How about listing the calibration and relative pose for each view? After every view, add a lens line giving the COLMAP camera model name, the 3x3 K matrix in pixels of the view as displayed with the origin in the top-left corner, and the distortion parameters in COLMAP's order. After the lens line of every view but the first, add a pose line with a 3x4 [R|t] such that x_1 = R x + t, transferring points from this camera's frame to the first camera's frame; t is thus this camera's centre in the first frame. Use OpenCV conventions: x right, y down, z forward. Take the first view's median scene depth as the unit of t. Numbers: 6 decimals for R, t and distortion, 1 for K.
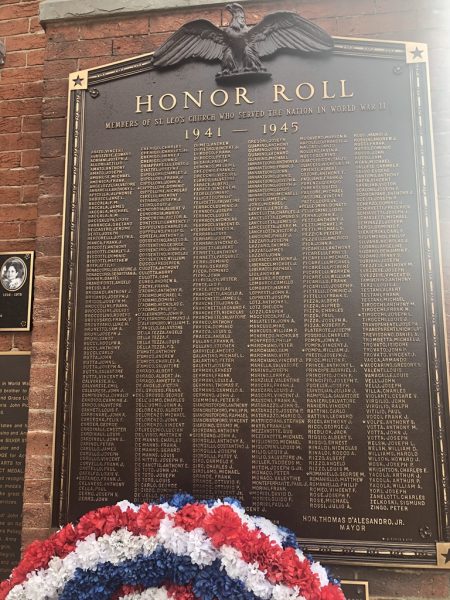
lens RADIAL K [[473.8, 0, 226.6], [0, 473.8, 299.8], [0, 0, 1]] dist [0.011570, 0.000640]
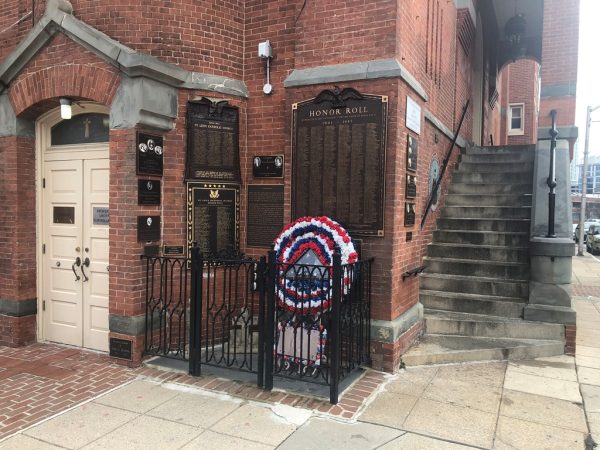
lens RADIAL K [[473.8, 0, 300.8], [0, 473.8, 225.2], [0, 0, 1]] dist [0.011570, 0.000640]
pose [[0.943921, 0.034178, -0.328397, 0.993900], [0.020457, 0.986663, 0.161487, -0.178394], [0.329536, -0.159149, 0.930633, -2.599738]]
